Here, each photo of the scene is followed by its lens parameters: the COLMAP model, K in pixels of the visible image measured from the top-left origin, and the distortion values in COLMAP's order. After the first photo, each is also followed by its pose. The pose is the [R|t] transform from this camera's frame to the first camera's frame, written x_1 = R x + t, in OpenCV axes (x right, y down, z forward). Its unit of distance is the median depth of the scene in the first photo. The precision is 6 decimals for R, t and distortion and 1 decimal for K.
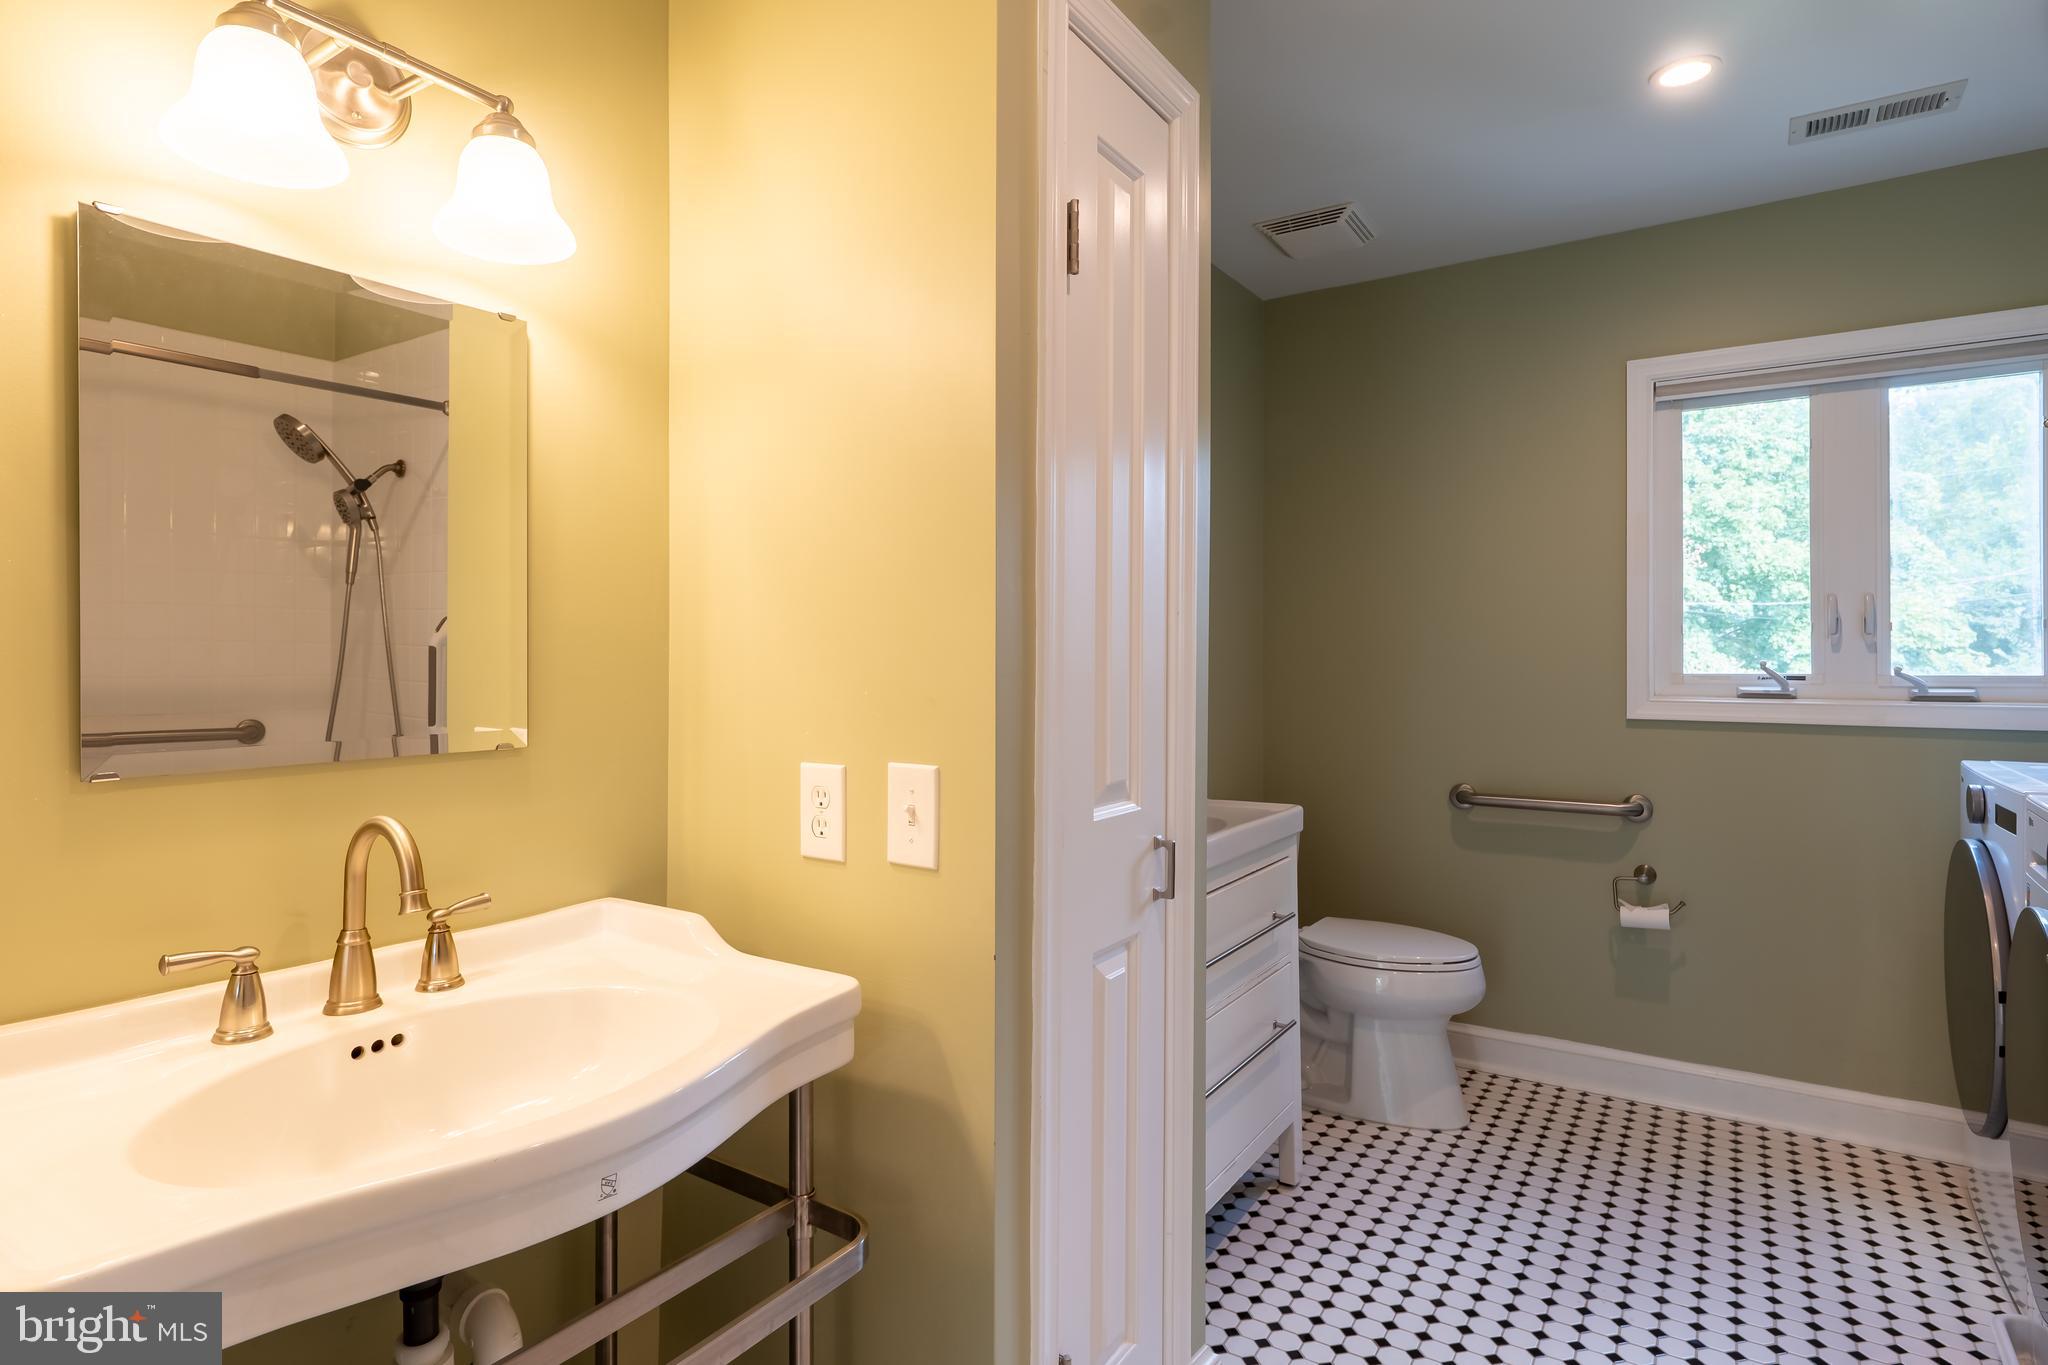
lens RADIAL K [[1077.8, 0, 1023.1], [0, 1077.8, 659.2], [0, 0, 1]] dist [0.001549, 0.000296]
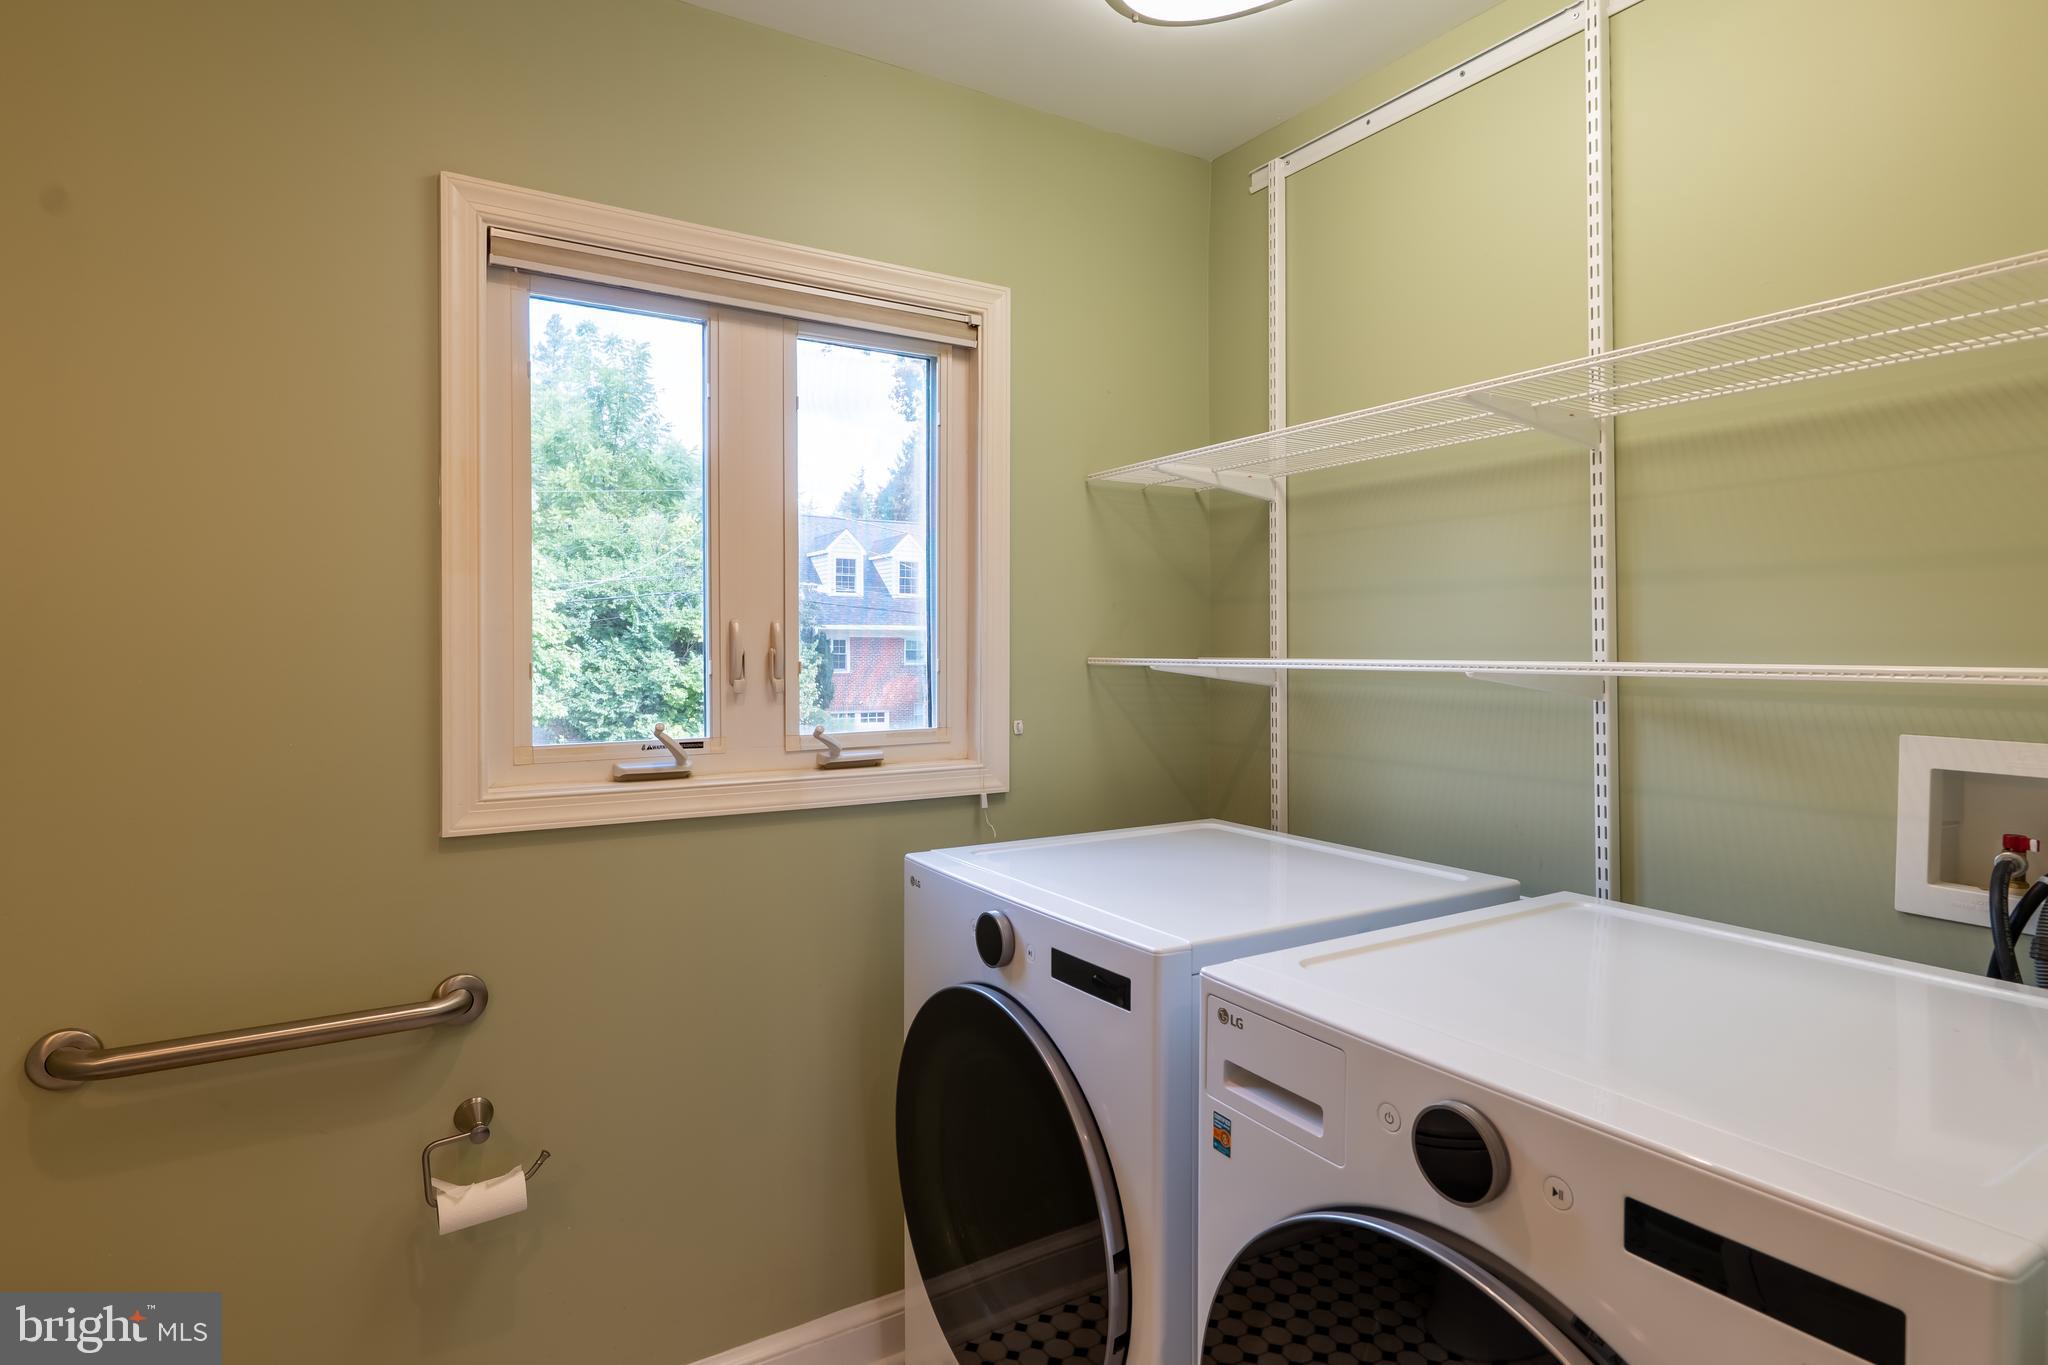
lens RADIAL K [[1077.8, 0, 1023.1], [0, 1077.8, 659.2], [0, 0, 1]] dist [0.001549, 0.000296]
pose [[0.407584, -0.006369, 0.913145, 0.189095], [-0.003552, 0.999957, 0.008560, -0.039463], [-0.913161, -0.006732, 0.407544, 0.521761]]
